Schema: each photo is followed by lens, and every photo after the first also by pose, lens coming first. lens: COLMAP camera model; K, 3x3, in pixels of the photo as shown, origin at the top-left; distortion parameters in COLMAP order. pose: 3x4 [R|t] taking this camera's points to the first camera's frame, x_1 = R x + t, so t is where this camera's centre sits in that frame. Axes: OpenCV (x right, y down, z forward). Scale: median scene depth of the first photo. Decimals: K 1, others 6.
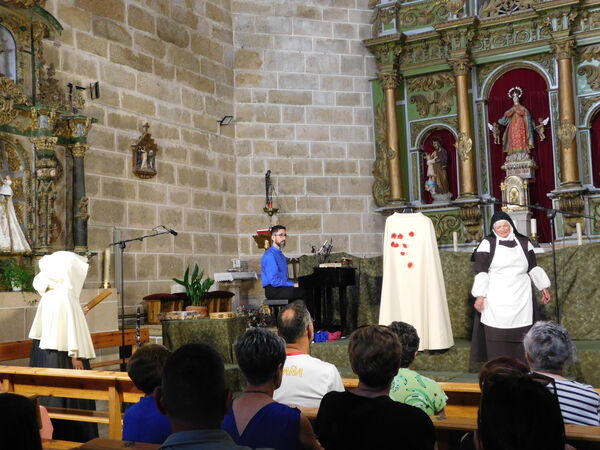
lens RADIAL K [[717.1, 0, 302.0], [0, 717.1, 223.7], [0, 0, 1]] dist [0.000279, 0.009977]
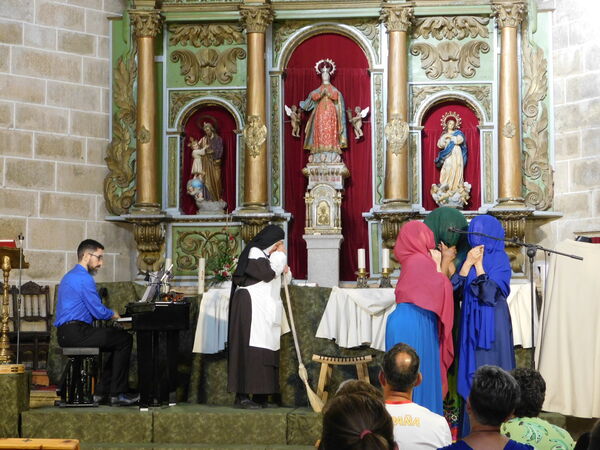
lens RADIAL K [[1188.0, 0, 300.0], [0, 1188.0, 225.0], [0, 0, 1]] dist [0.036082, -0.112431]
pose [[0.913841, 0.067707, 0.400388, -0.183244], [-0.063499, 0.997698, -0.023785, 0.002554], [-0.401077, -0.003688, 0.916037, -0.065137]]
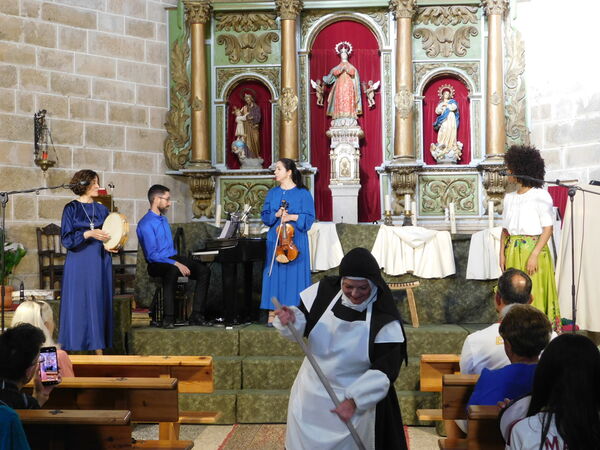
lens RADIAL K [[914.3, 0, 299.9], [0, 914.3, 225.2], [0, 0, 1]] dist [0.028060, -0.014767]
pose [[0.905998, 0.043673, 0.421024, -0.206407], [-0.057958, 0.998094, 0.021187, 0.011010], [-0.419296, -0.043597, 0.906802, 0.007303]]
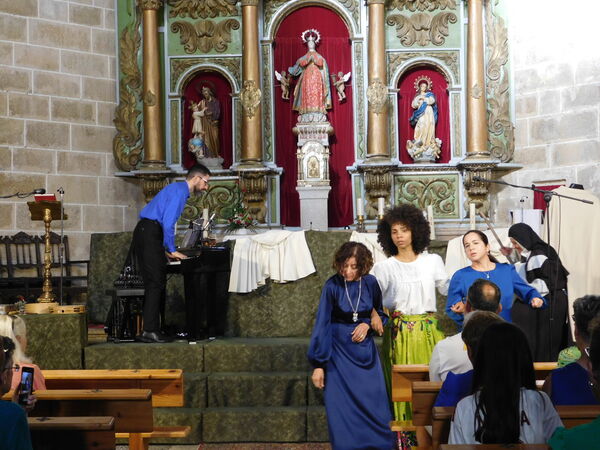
lens RADIAL K [[1055.1, 0, 299.8], [0, 1055.1, 225.4], [0, 0, 1]] dist [0.023954, -0.019455]
pose [[0.890461, 0.036626, 0.453583, -0.232423], [-0.049643, 0.998625, 0.016821, 0.006876], [-0.452344, -0.037496, 0.891055, -0.040427]]
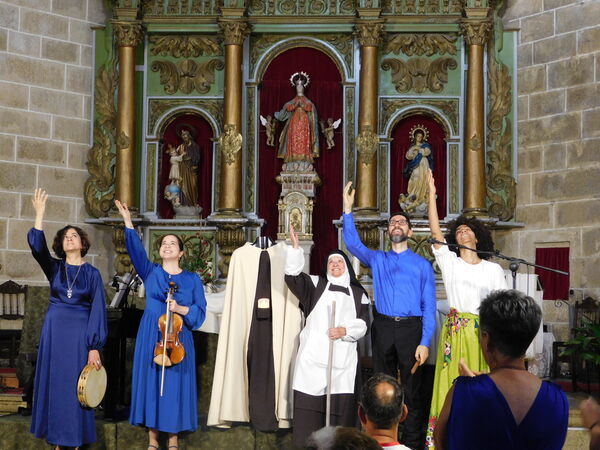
lens RADIAL K [[1054.9, 0, 301.2], [0, 1054.9, 226.0], [0, 0, 1]] dist [0.028715, -0.070160]
pose [[0.901327, 0.085416, 0.424633, -0.148371], [-0.081069, 0.996306, -0.028332, -0.001624], [-0.425484, -0.008888, 0.904922, 0.014750]]
